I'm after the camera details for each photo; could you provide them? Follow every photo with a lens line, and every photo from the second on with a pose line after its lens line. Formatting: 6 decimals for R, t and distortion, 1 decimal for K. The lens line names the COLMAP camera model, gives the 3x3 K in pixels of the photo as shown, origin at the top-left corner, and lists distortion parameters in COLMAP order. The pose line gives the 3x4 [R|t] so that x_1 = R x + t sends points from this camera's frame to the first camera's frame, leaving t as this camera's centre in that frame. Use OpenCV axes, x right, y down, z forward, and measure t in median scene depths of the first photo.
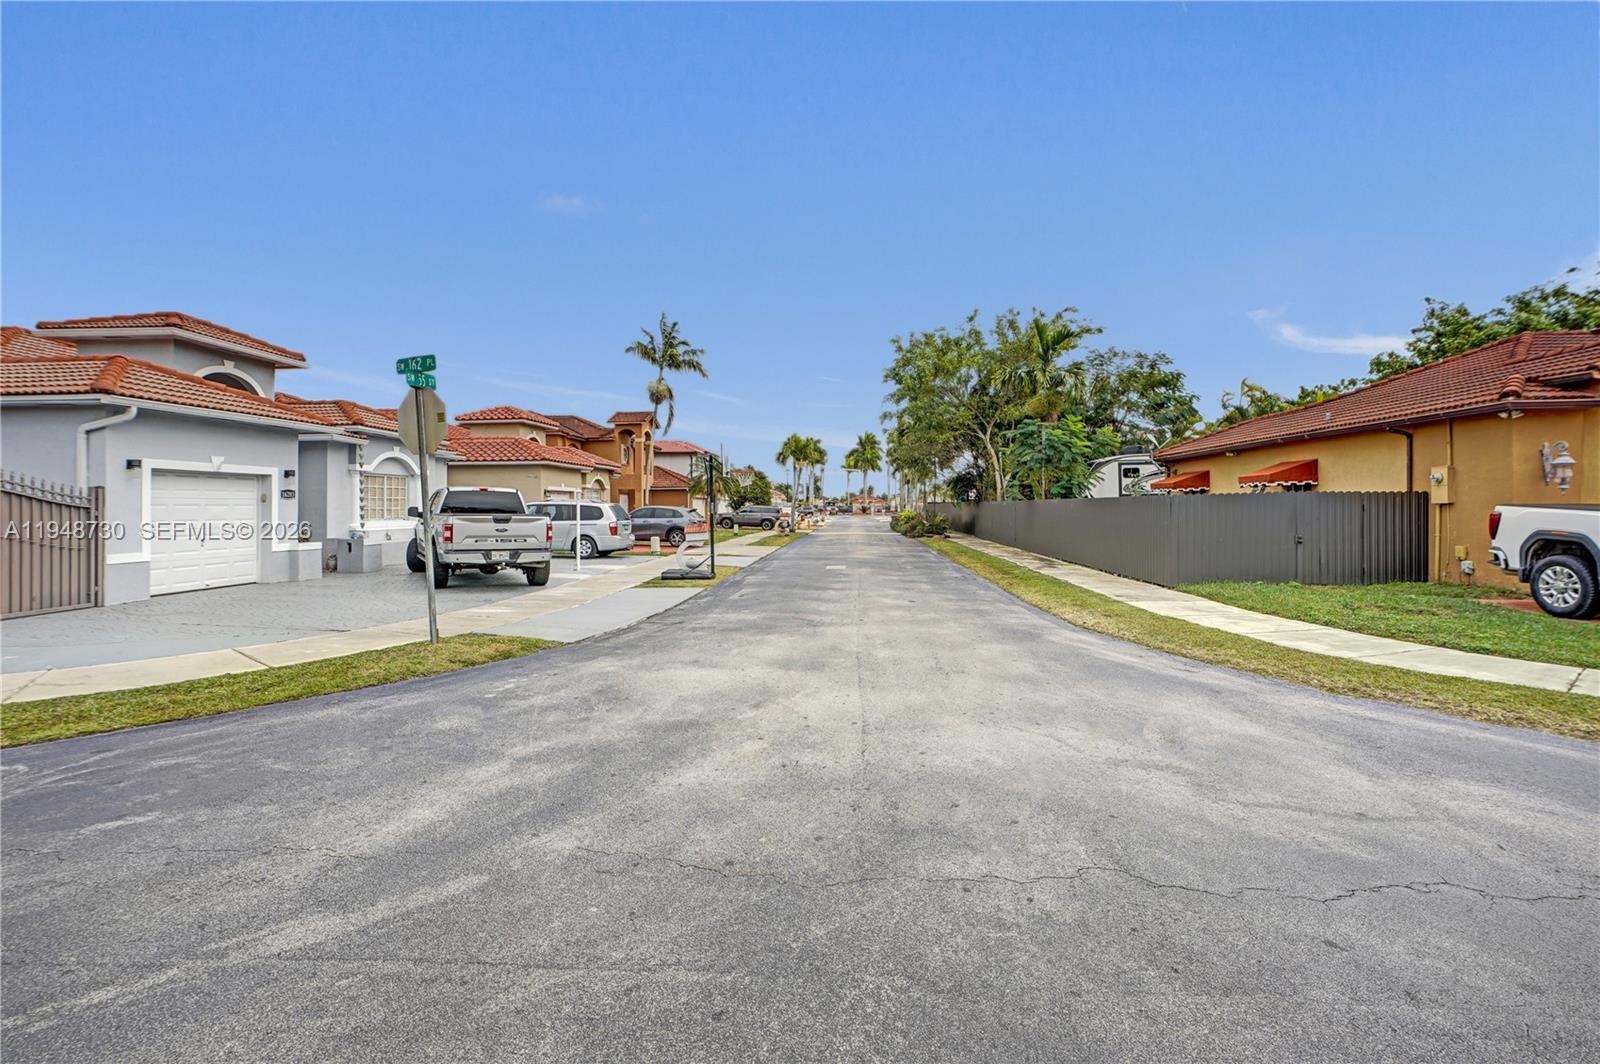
lens RADIAL K [[713.5, 0, 798.9], [0, 713.5, 509.1], [0, 0, 1]] dist [-0.008662, 0.004061]
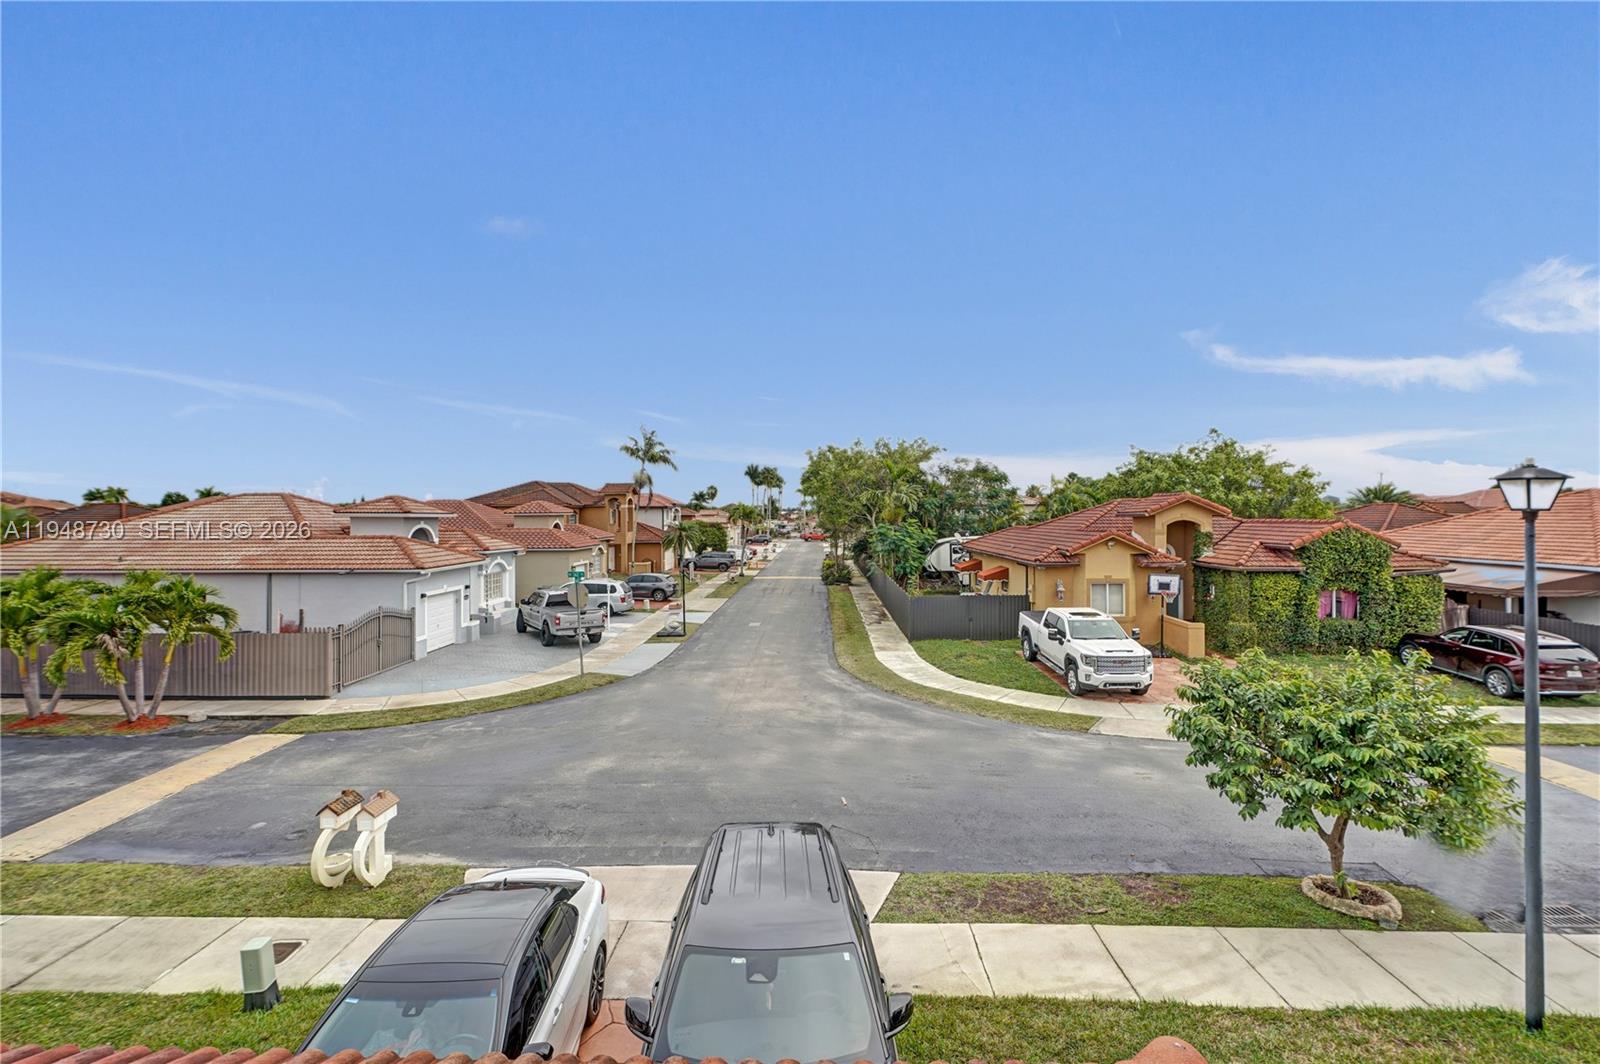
lens RADIAL K [[713.5, 0, 782.7], [0, 713.5, 515.7], [0, 0, 1]] dist [-0.008662, 0.004061]
pose [[0.999639, -0.005477, 0.026307, 0.052060], [0.005533, 0.999983, -0.002042, -0.123910], [-0.026295, 0.002187, 0.999652, -0.513378]]
